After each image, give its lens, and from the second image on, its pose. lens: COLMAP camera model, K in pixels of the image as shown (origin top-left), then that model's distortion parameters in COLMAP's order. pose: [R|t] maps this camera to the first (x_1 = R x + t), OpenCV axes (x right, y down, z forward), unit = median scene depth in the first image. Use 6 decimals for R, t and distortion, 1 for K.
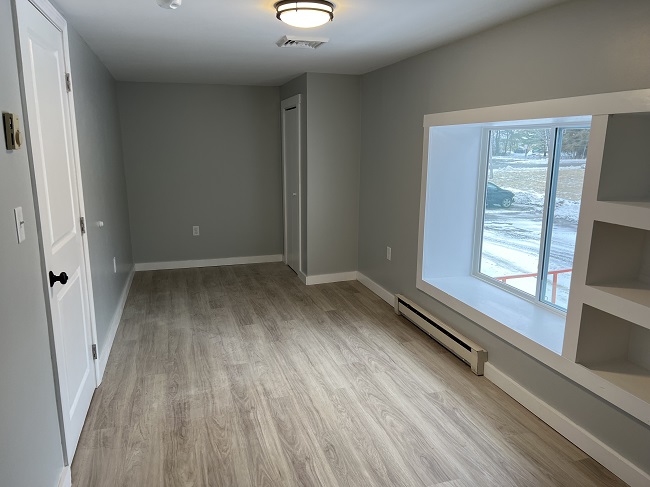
lens RADIAL K [[487.5, 0, 338.2], [0, 487.5, 244.7], [0, 0, 1]] dist [0.049443, -0.052887]
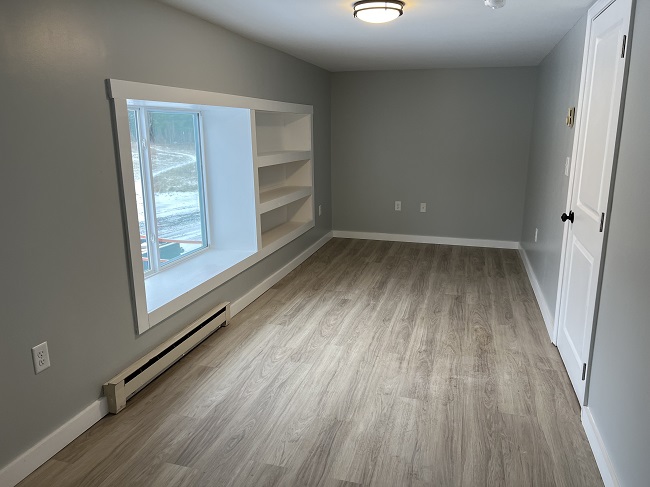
lens RADIAL K [[487.5, 0, 325.4], [0, 487.5, 241.3], [0, 0, 1]] dist [0.049443, -0.052887]
pose [[-0.822504, -0.126991, 0.554401, -0.558971], [0.118379, 0.915184, 0.385259, -0.355811], [-0.556303, 0.382506, -0.737710, 1.751302]]
